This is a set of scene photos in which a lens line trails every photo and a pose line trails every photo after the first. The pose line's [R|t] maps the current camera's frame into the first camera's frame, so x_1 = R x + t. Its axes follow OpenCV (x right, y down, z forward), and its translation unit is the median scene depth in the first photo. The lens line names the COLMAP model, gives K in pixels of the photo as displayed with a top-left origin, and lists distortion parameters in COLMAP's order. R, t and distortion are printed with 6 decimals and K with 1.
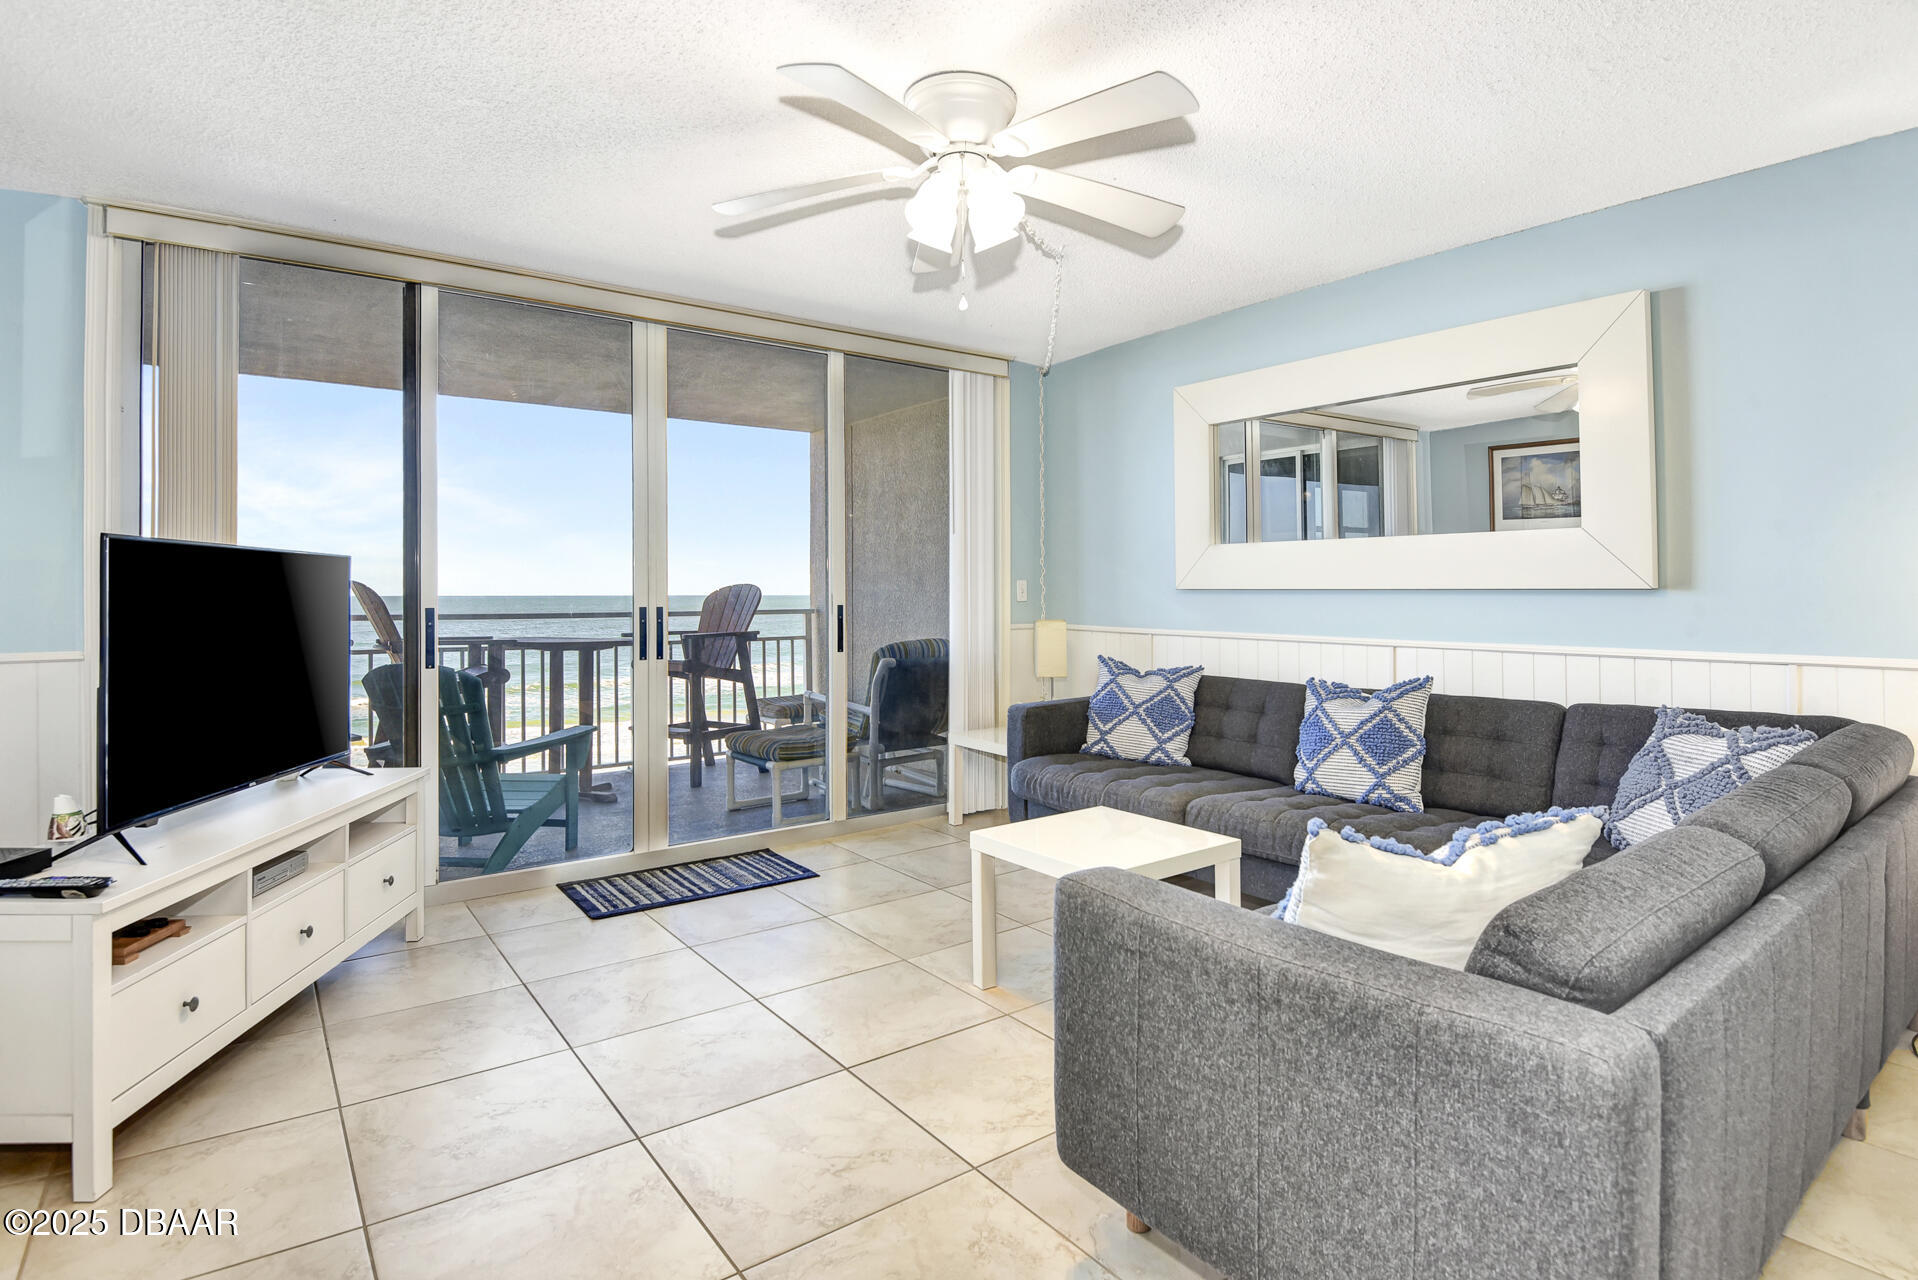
lens RADIAL K [[966.5, 0, 958.9], [0, 966.5, 586.9], [0, 0, 1]] dist [-0.002515, -0.026070]
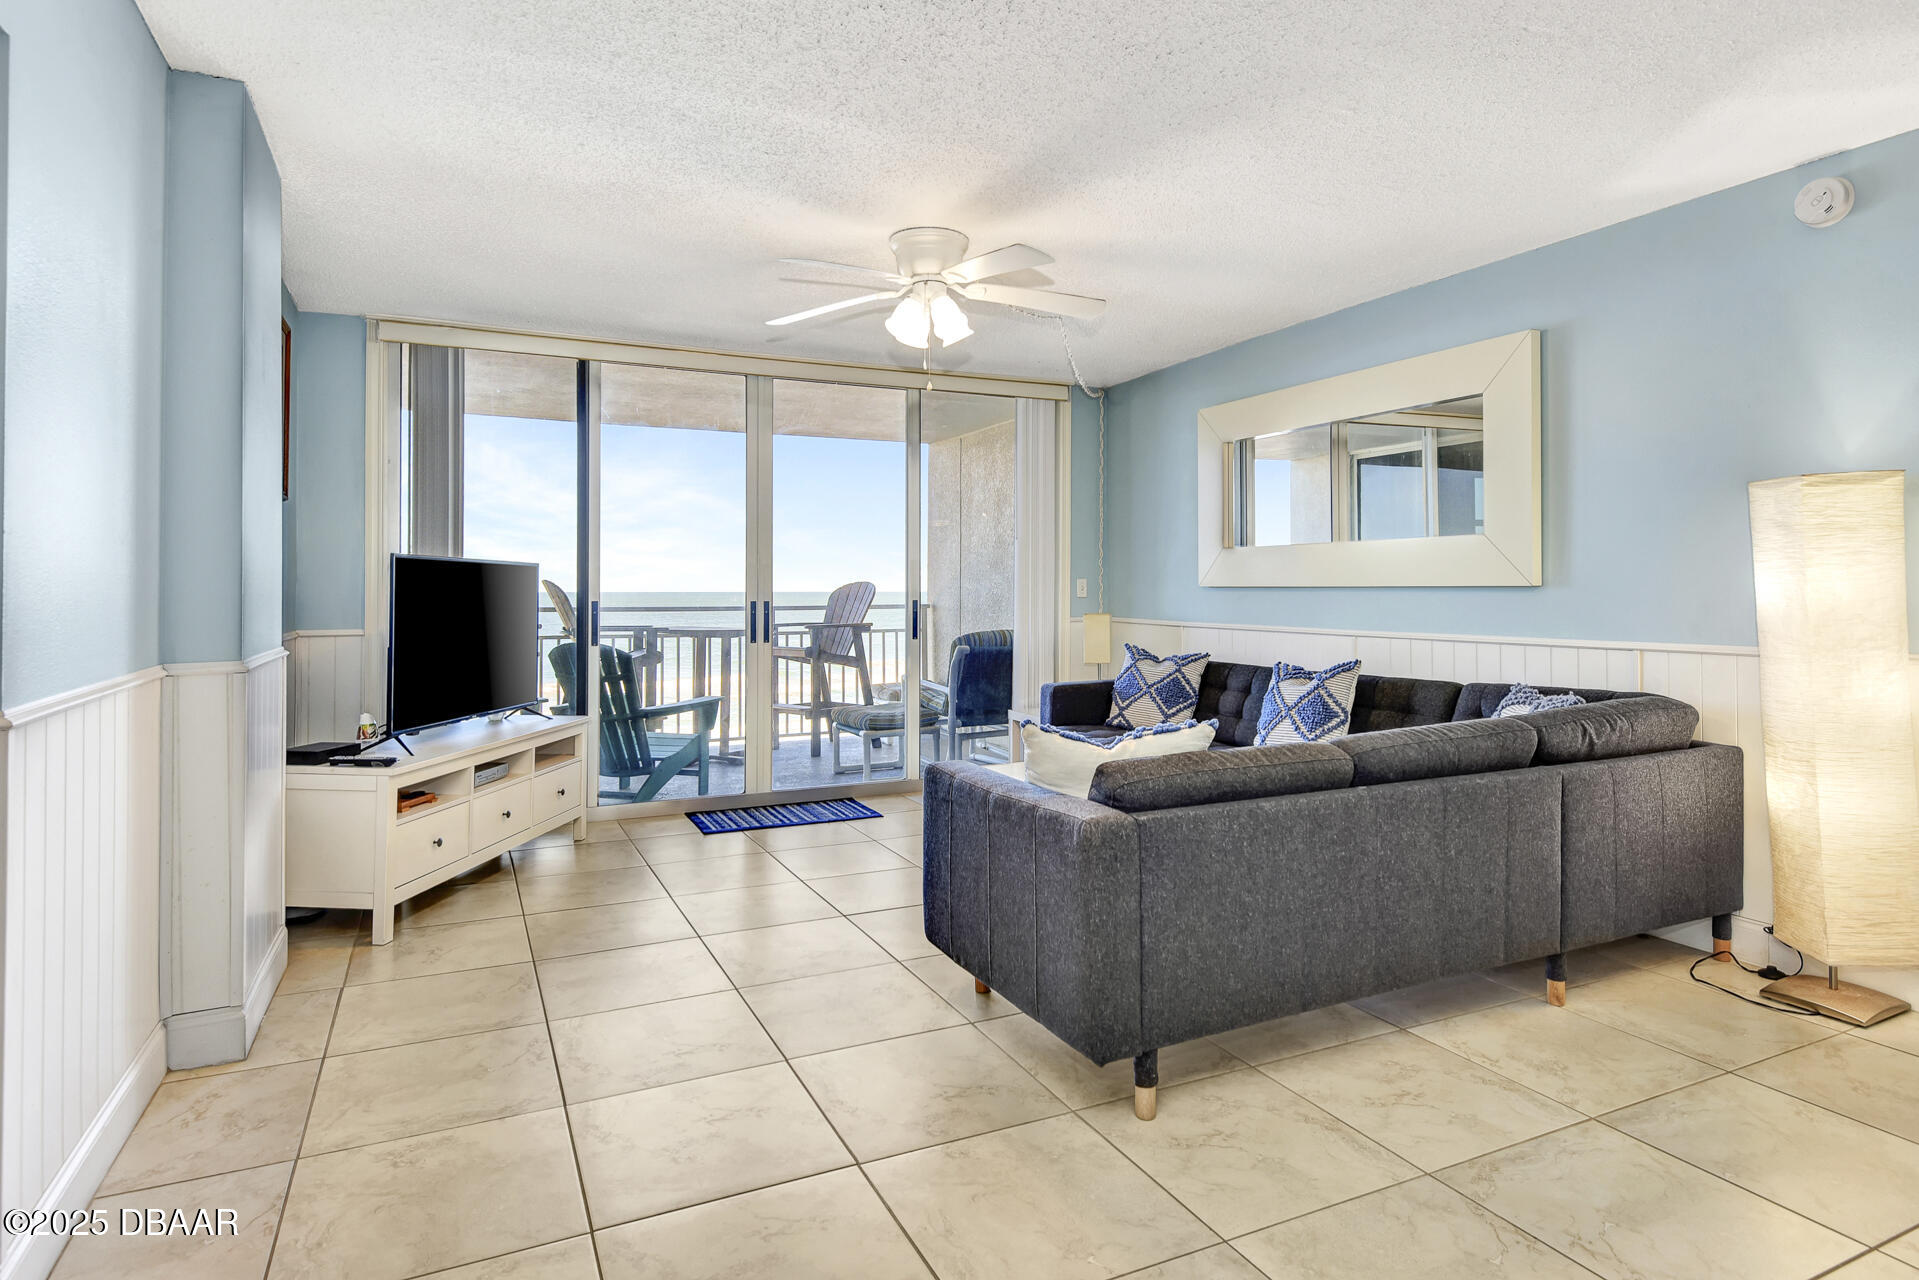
lens RADIAL K [[1035.0, 0, 969.4], [0, 1035.0, 584.8], [0, 0, 1]] dist [0.005749, -0.000708]
pose [[0.983660, 0.000112, -0.180036, 0.195710], [0.000105, 0.999999, 0.001194, -0.001926], [0.180036, -0.001193, 0.983659, -0.282679]]
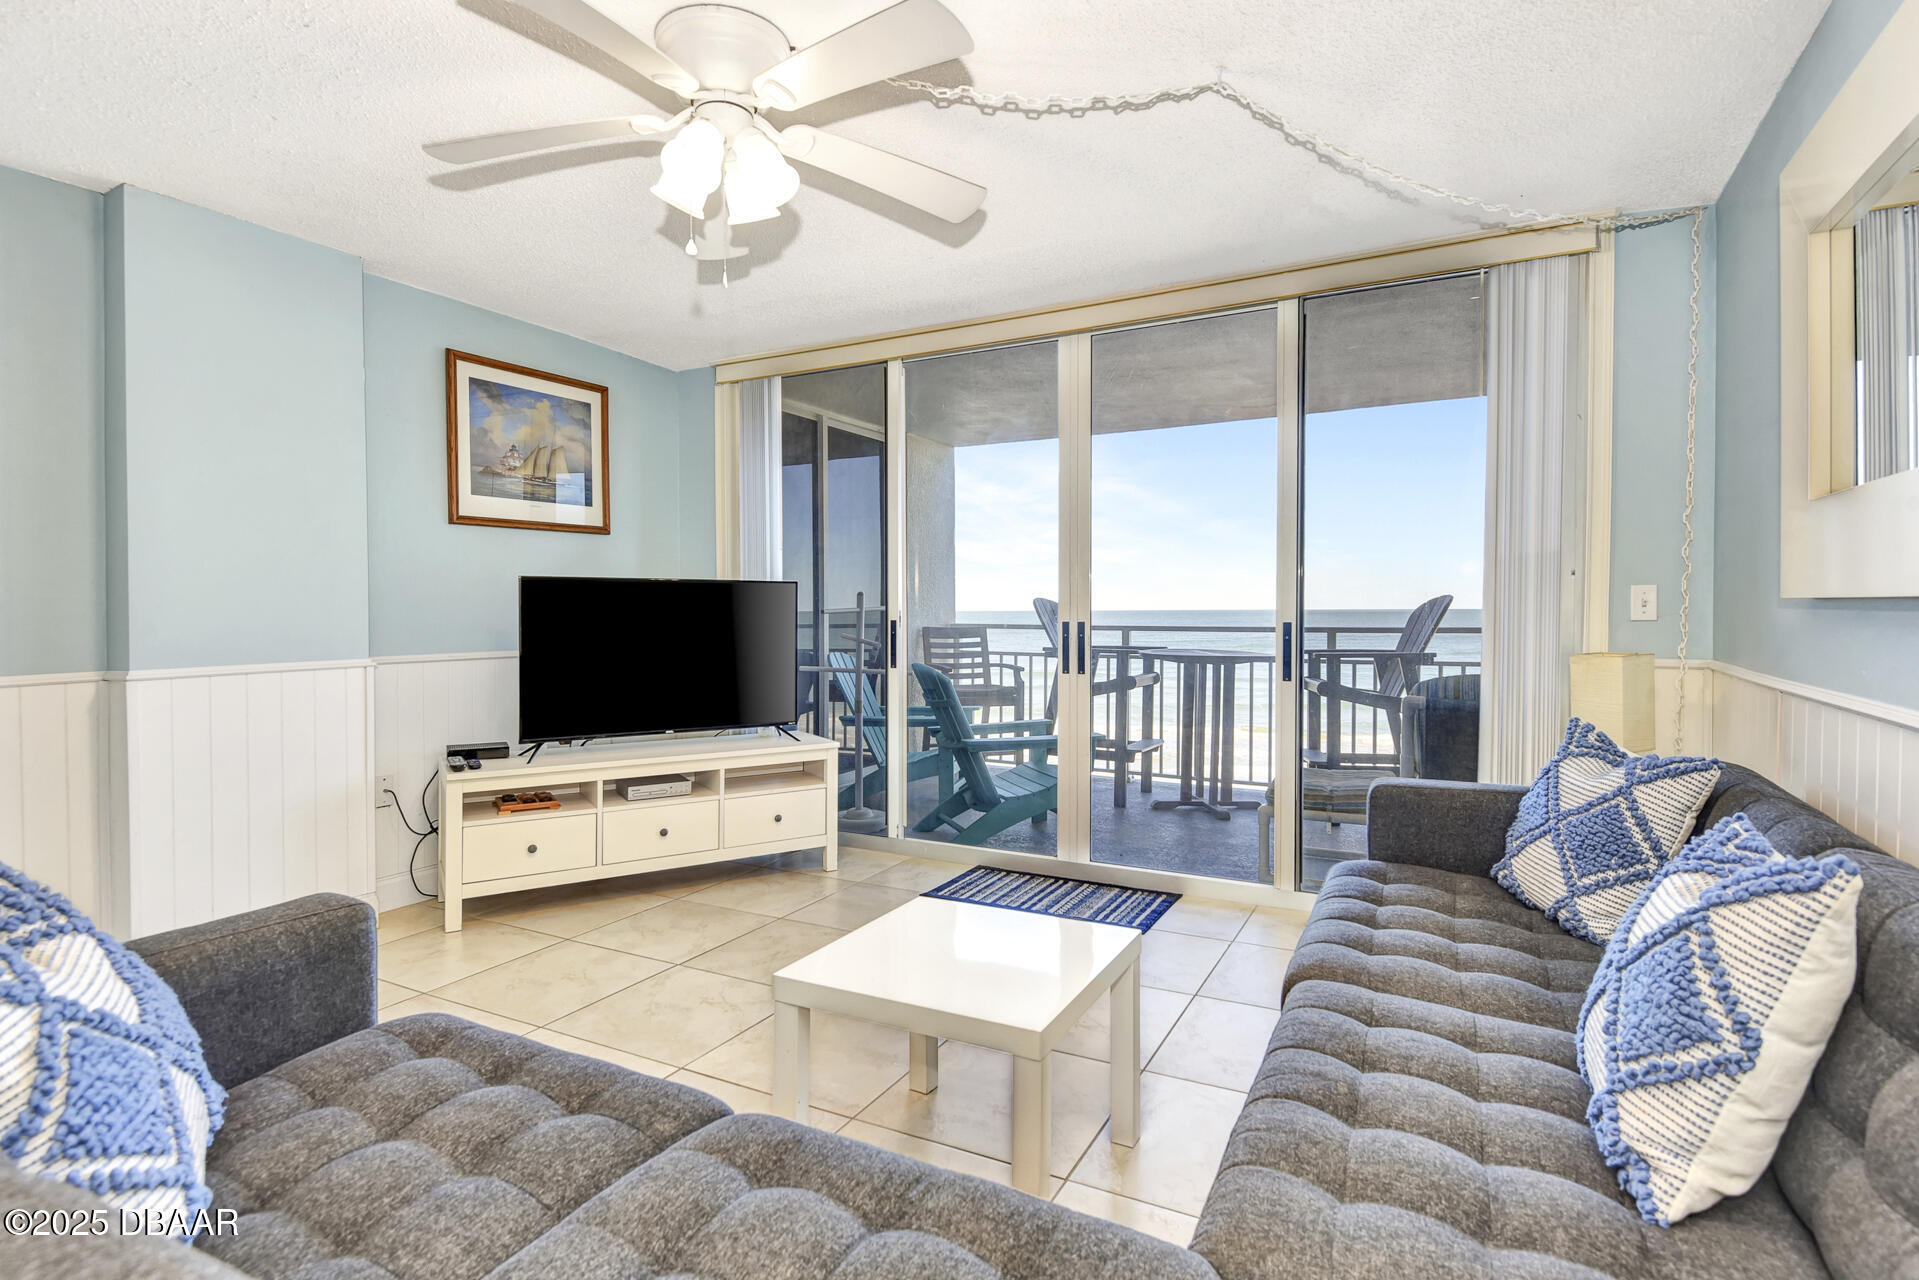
lens RADIAL K [[947.5, 0, 958.0], [0, 947.5, 621.0], [0, 0, 1]] dist [-0.000487, -0.000007]
pose [[0.430766, 0.013424, -0.902364, 0.518687], [0.009023, 0.999775, 0.019180, 0.000310], [0.902419, -0.016404, 0.430548, 0.468381]]
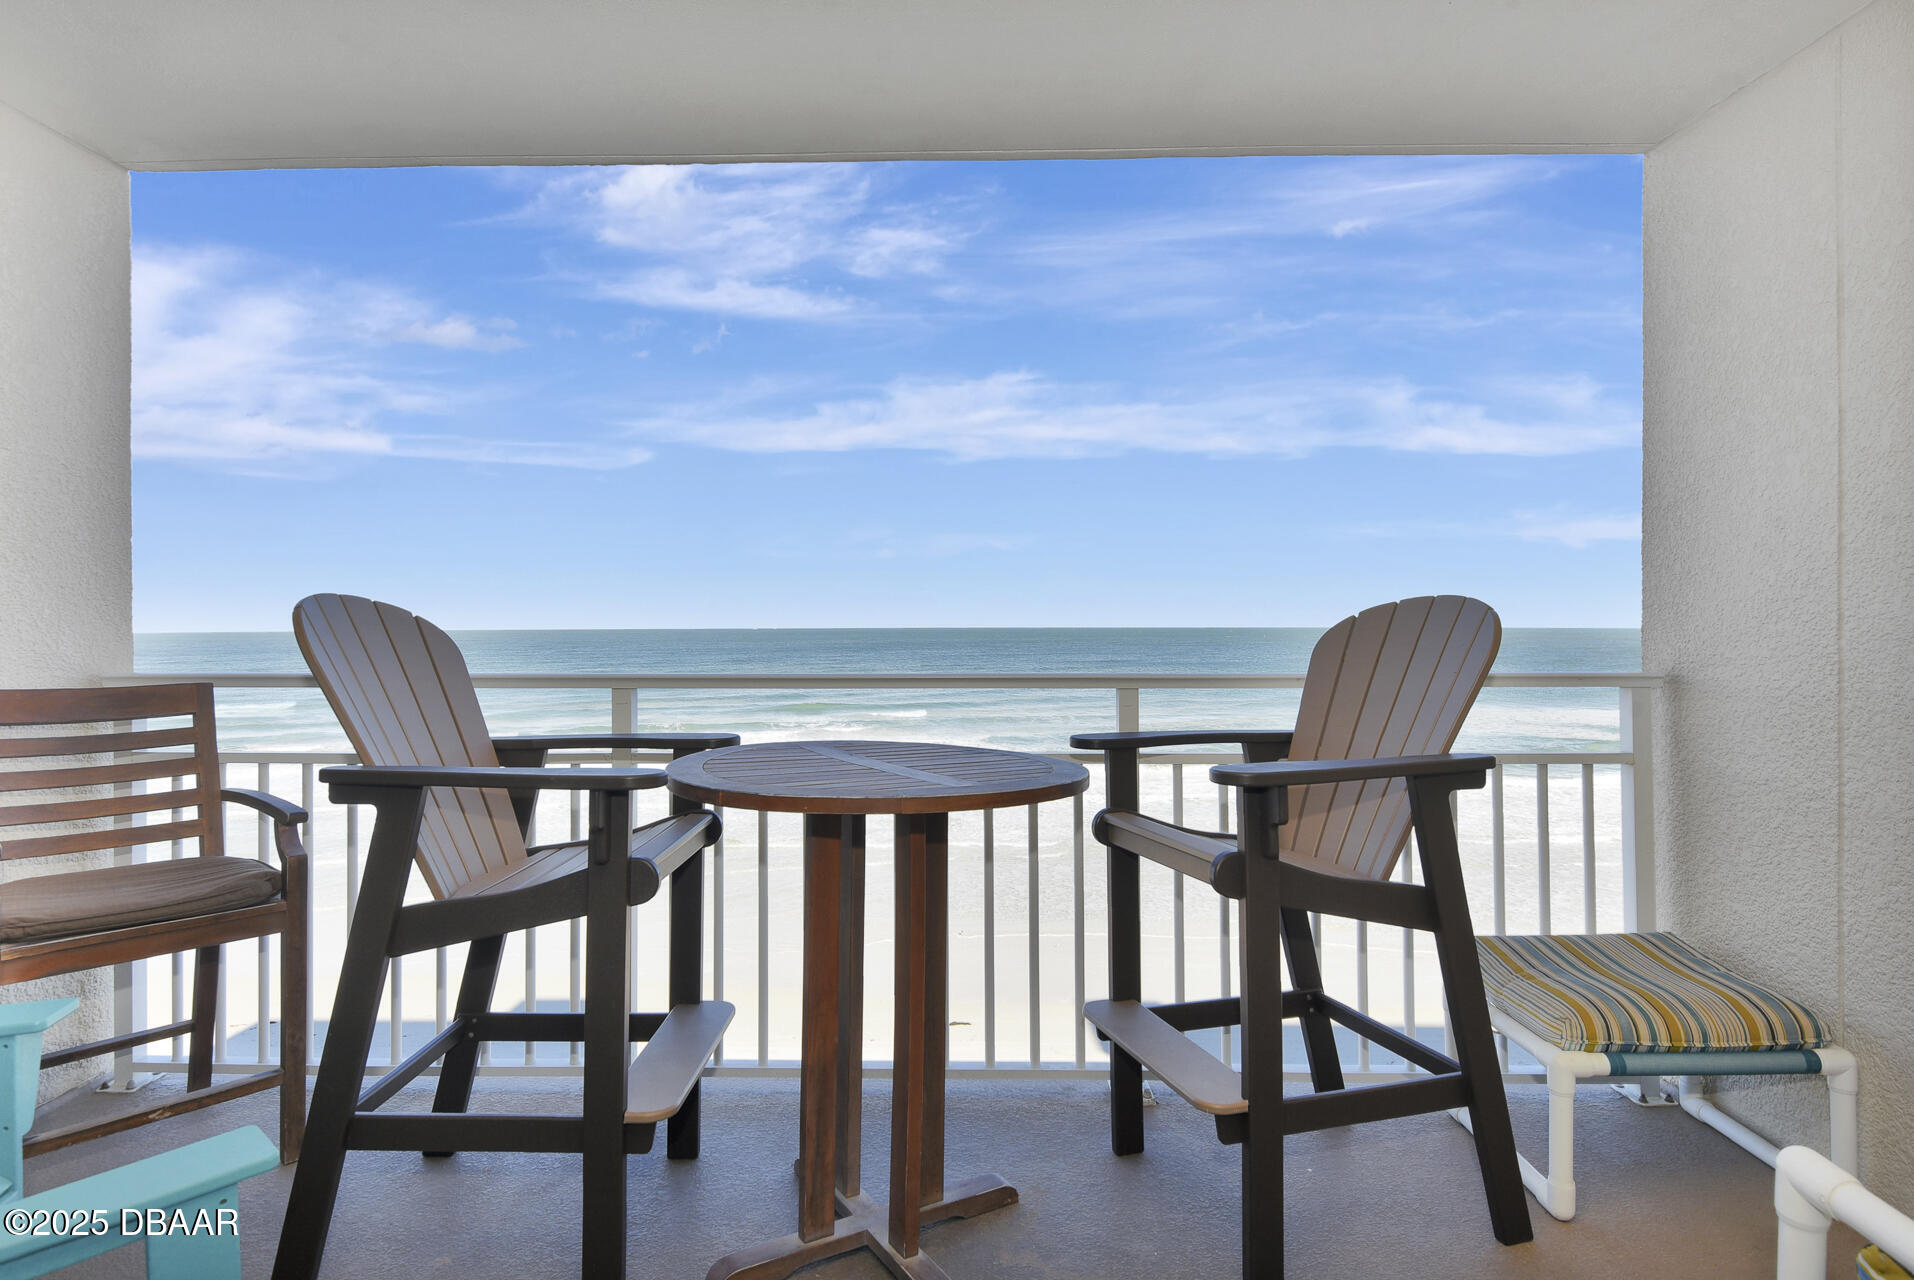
lens RADIAL K [[997.8, 0, 951.6], [0, 997.8, 611.2], [0, 0, 1]] dist [-0.019838, -0.000539]
pose [[0.798765, -0.013361, -0.601495, -0.242894], [0.008317, 0.999903, -0.011167, 0.006139], [0.601586, 0.003918, 0.798798, 1.024273]]
